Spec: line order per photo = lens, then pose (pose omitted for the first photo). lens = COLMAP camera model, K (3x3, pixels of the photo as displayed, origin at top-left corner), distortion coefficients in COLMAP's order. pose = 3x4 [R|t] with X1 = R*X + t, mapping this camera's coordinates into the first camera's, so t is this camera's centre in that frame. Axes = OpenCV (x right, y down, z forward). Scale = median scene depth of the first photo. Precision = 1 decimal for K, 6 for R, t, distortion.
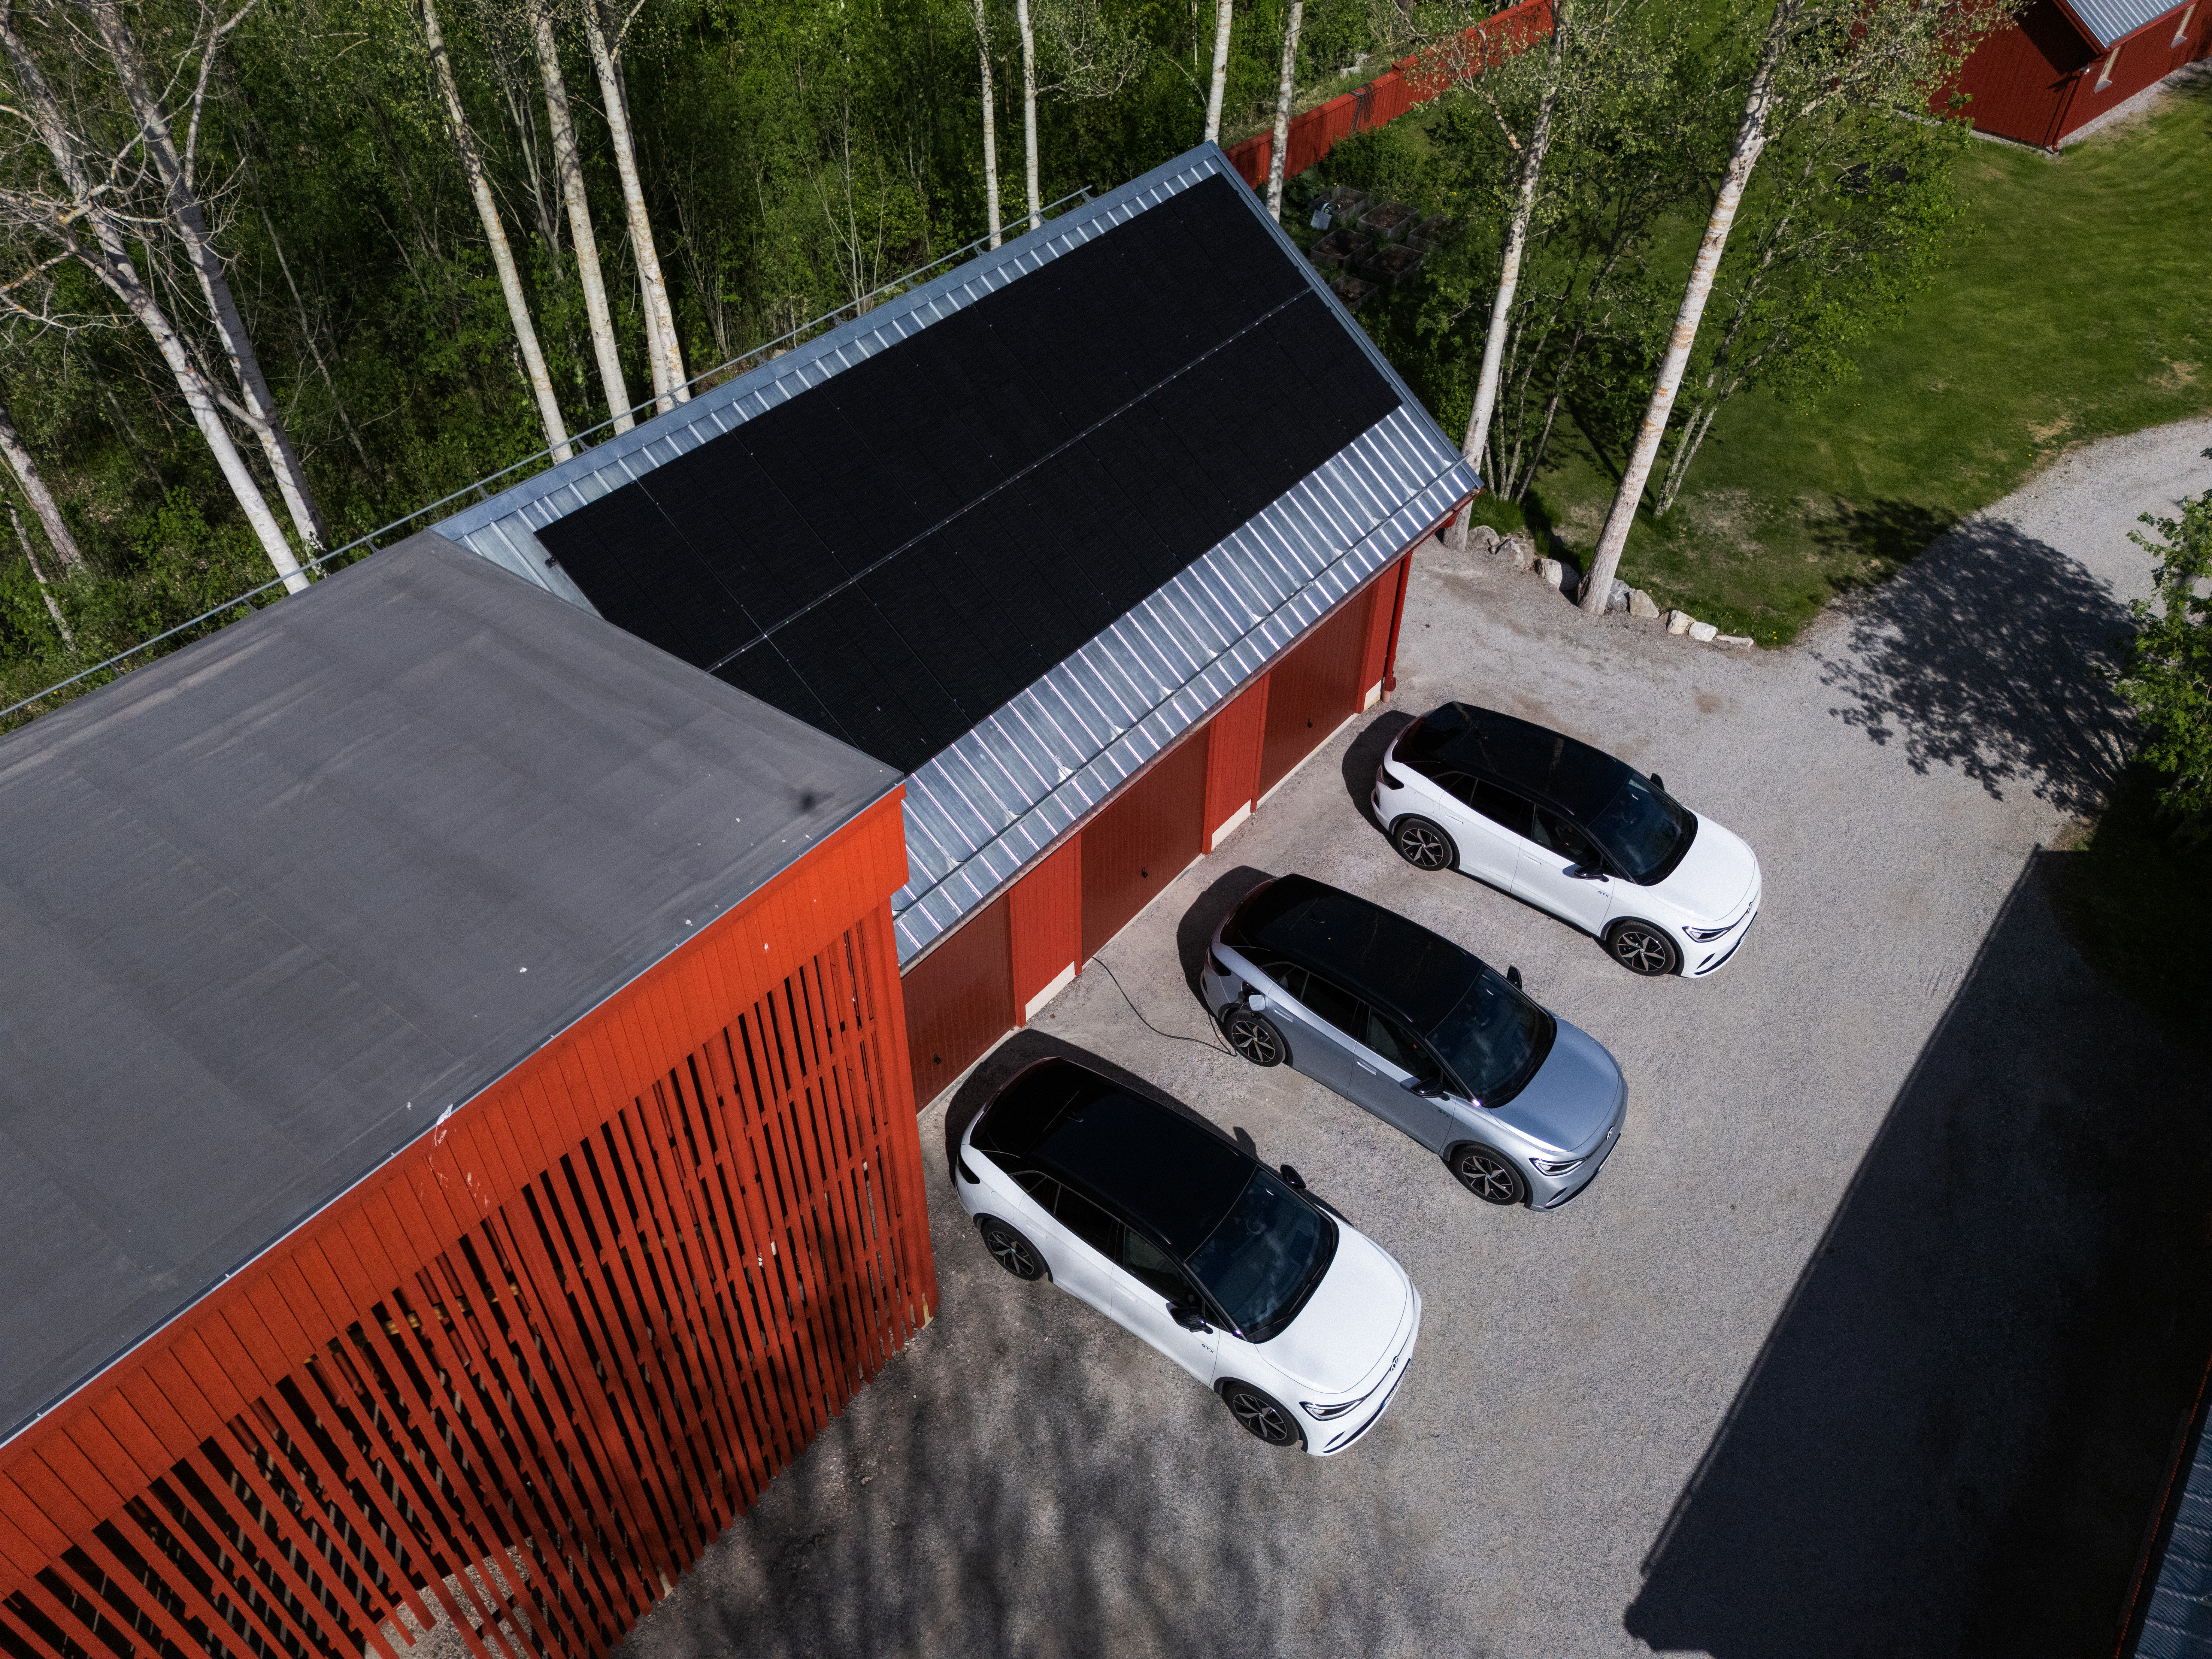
lens RADIAL K [[1578.8, 0, 1095.4], [0, 1578.8, 838.9], [0, 0, 1]] dist [0.042151, -0.013968]
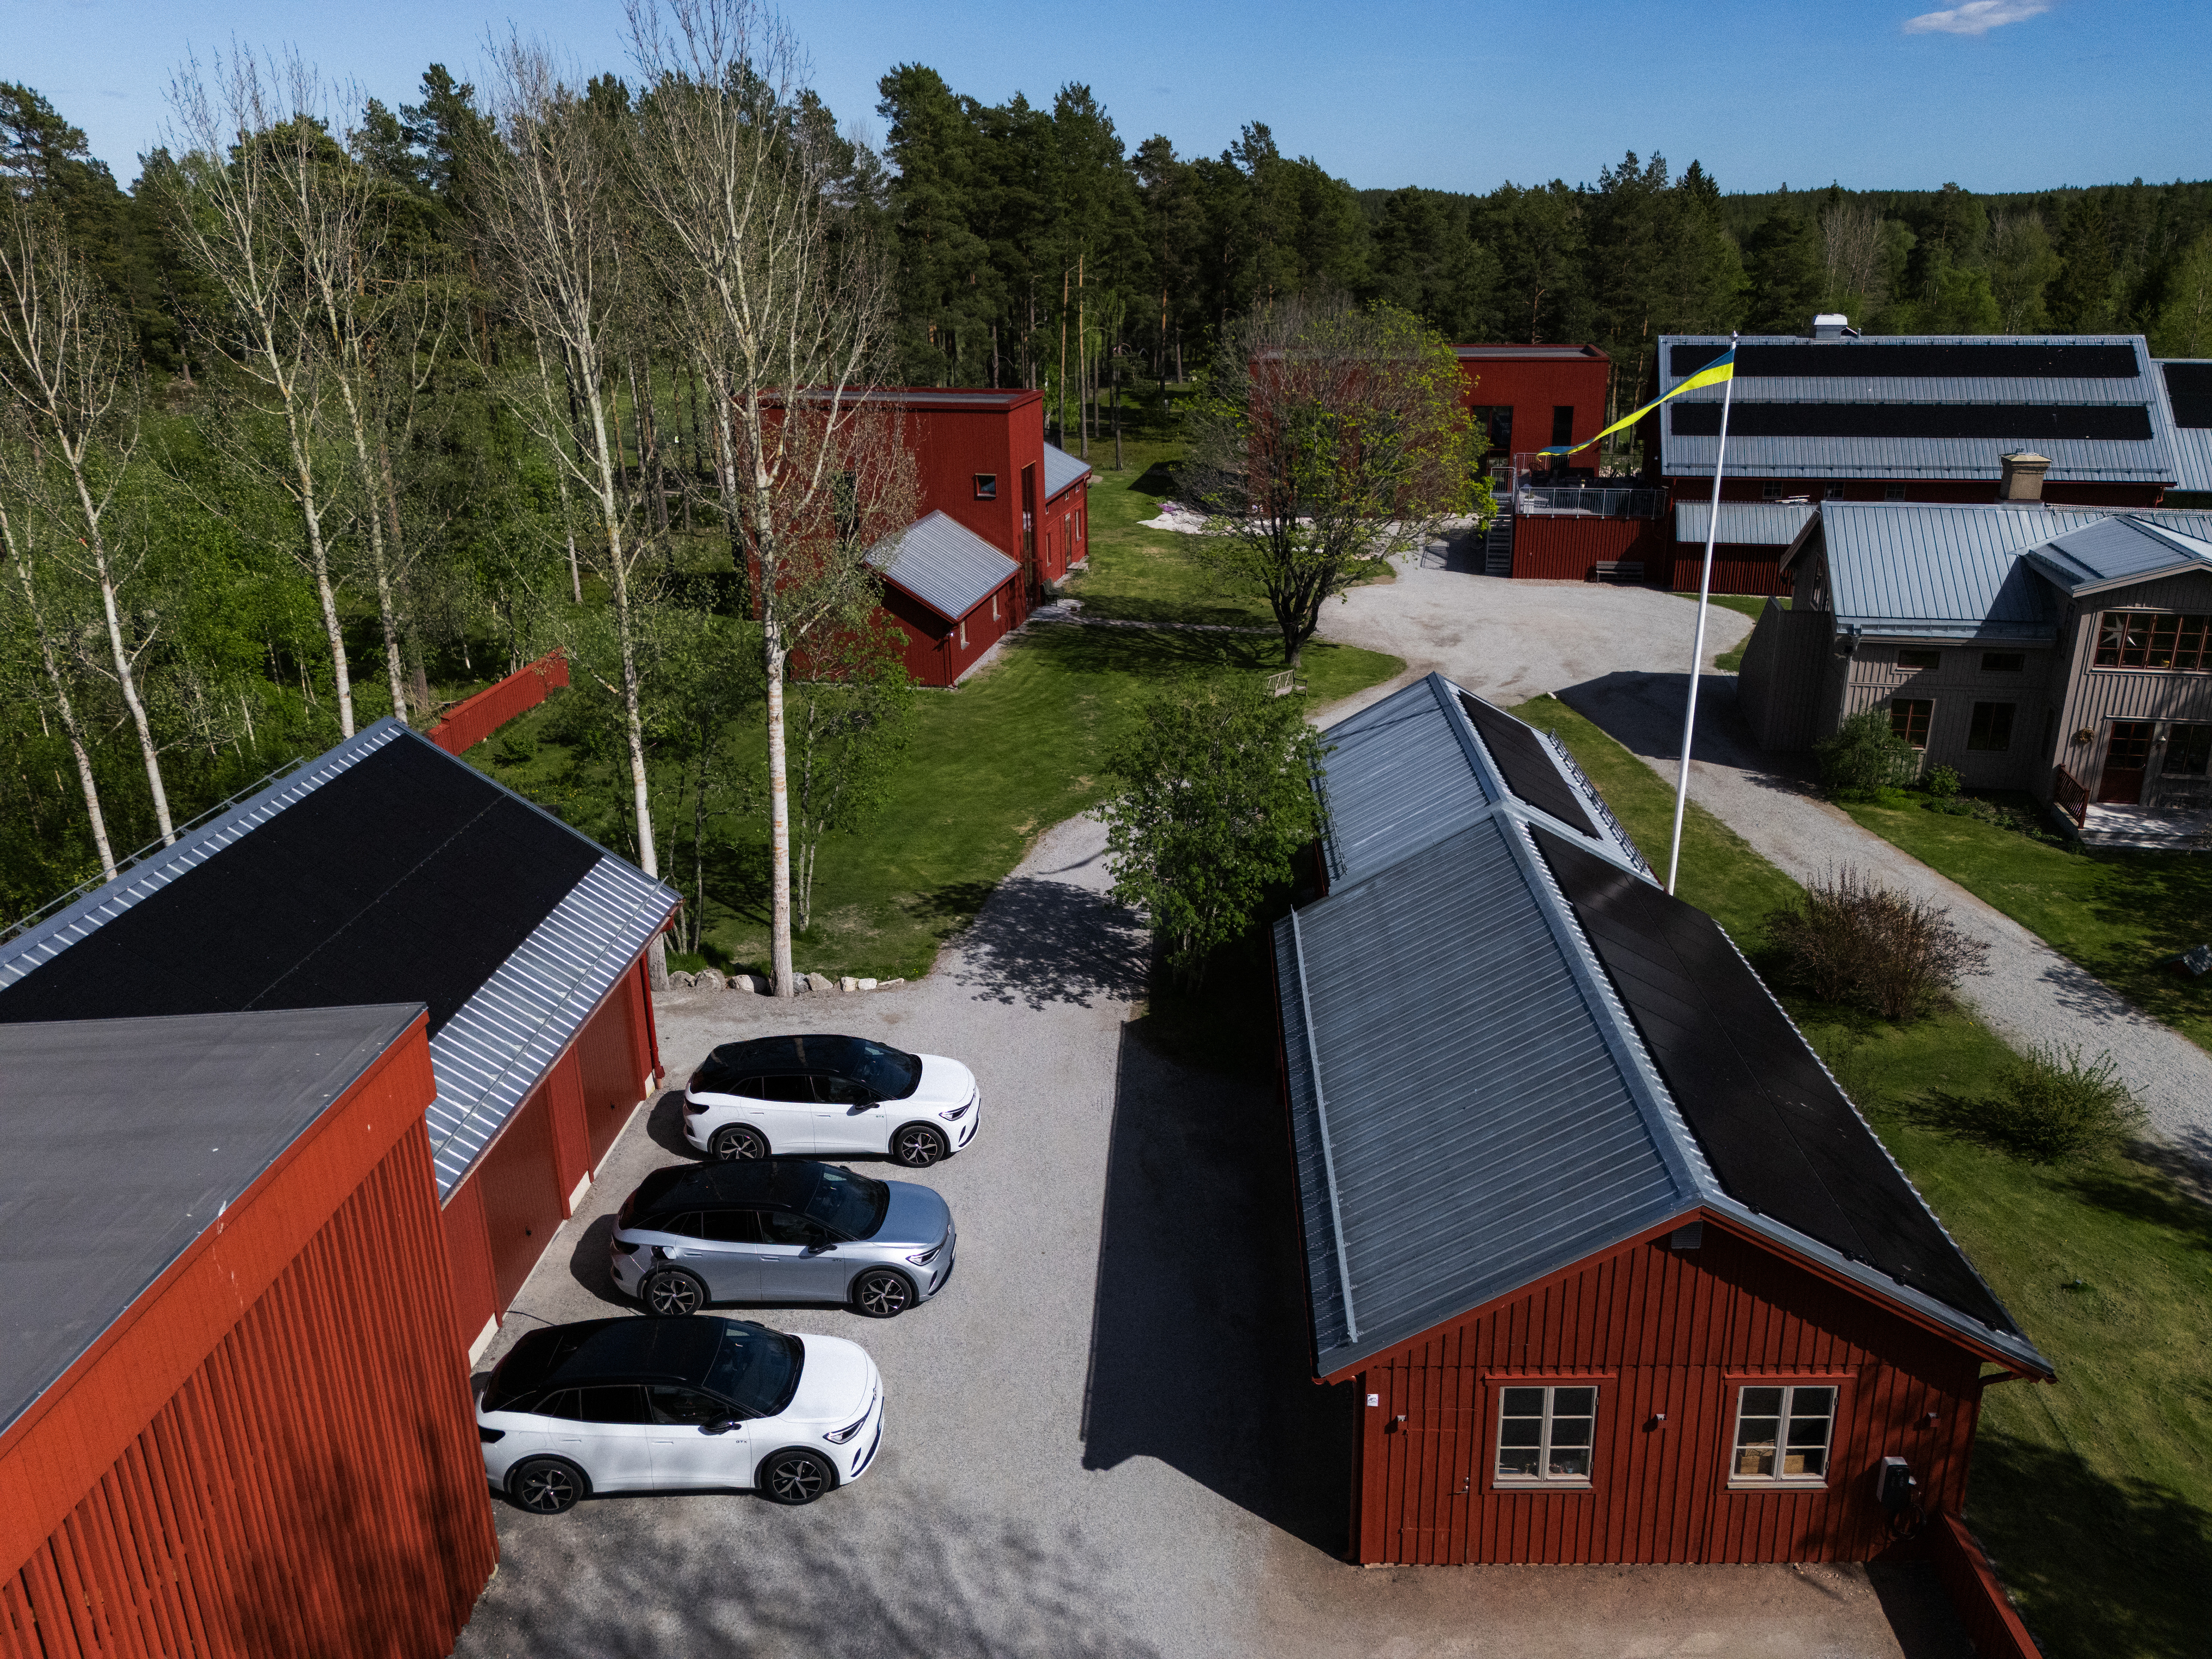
lens RADIAL K [[1578.8, 0, 1120.4], [0, 1578.8, 819.1], [0, 0, 1]] dist [0.042151, -0.013968]
pose [[0.803344, -0.210550, 0.557053, -0.177594], [0.411801, 0.872124, -0.264234, 0.209588], [-0.430185, 0.441665, 0.787320, -0.222927]]
